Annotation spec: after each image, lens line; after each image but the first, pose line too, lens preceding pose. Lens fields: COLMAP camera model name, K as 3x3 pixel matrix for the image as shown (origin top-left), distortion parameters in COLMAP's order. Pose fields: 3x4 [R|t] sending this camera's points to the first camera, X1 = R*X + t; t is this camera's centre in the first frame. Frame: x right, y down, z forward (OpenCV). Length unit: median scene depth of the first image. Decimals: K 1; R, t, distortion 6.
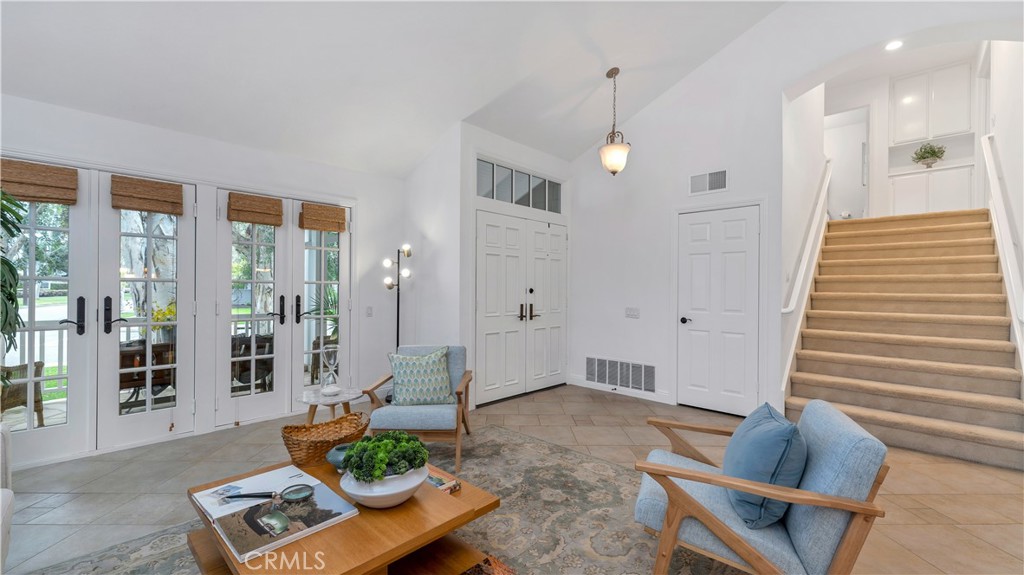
lens RADIAL K [[422.2, 0, 512.5], [0, 422.2, 290.8], [0, 0, 1]] dist [-0.000010, 0.000482]
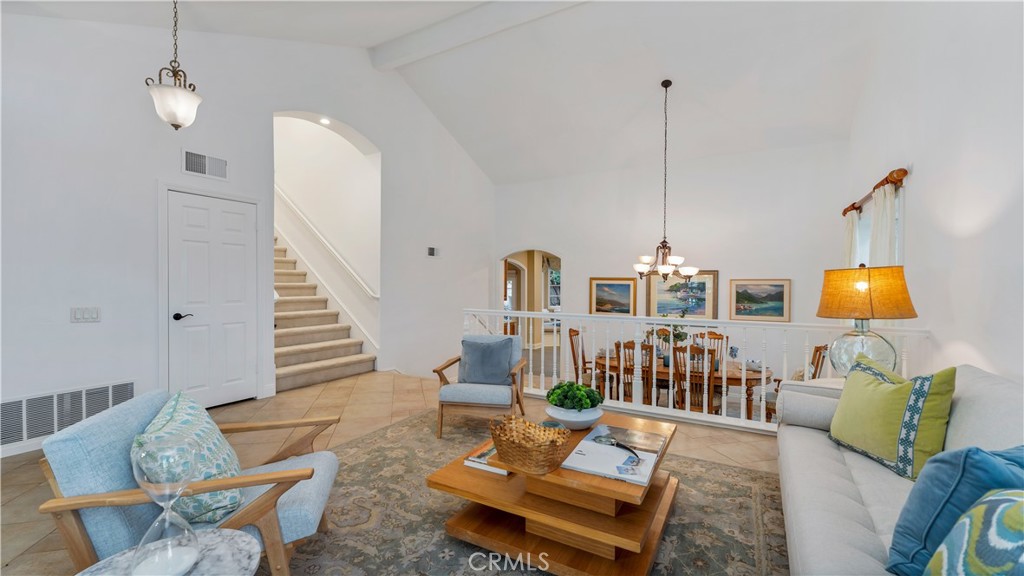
lens RADIAL K [[422.2, 0, 514.5], [0, 422.2, 290.5], [0, 0, 1]] dist [-0.000010, 0.000482]
pose [[-0.243817, -0.025529, 0.969485, -0.642600], [-0.000975, 0.999659, 0.026078, -0.005648], [-0.969821, 0.005413, -0.243759, 0.602831]]
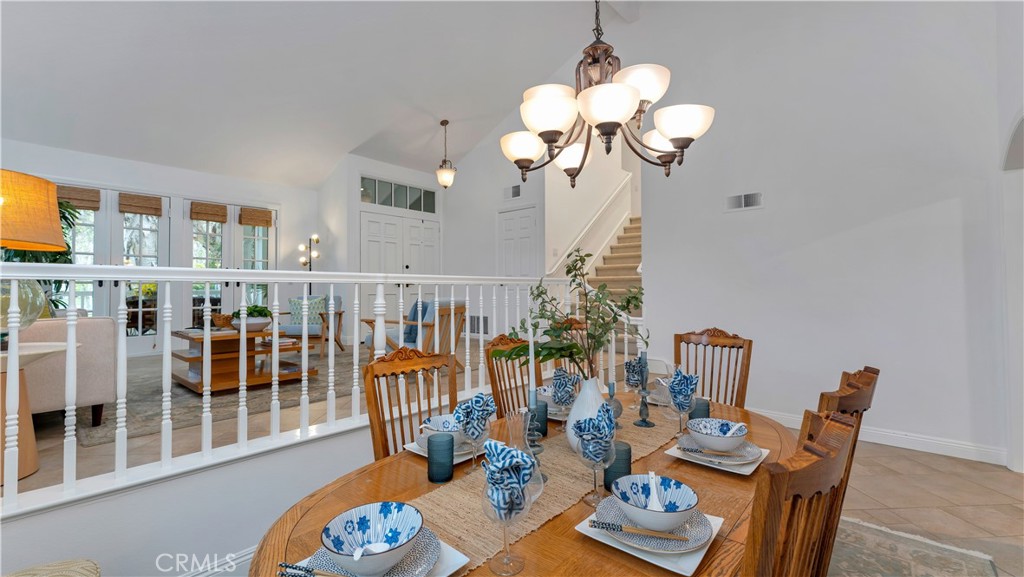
lens RADIAL K [[424.2, 0, 505.9], [0, 424.2, 281.8], [0, 0, 1]] dist [0.000111, 0.000048]
pose [[0.999412, -0.011784, 0.032197, 0.406373], [0.012407, 0.999738, -0.019224, 0.100968], [-0.031962, 0.019613, 0.999297, -0.556683]]
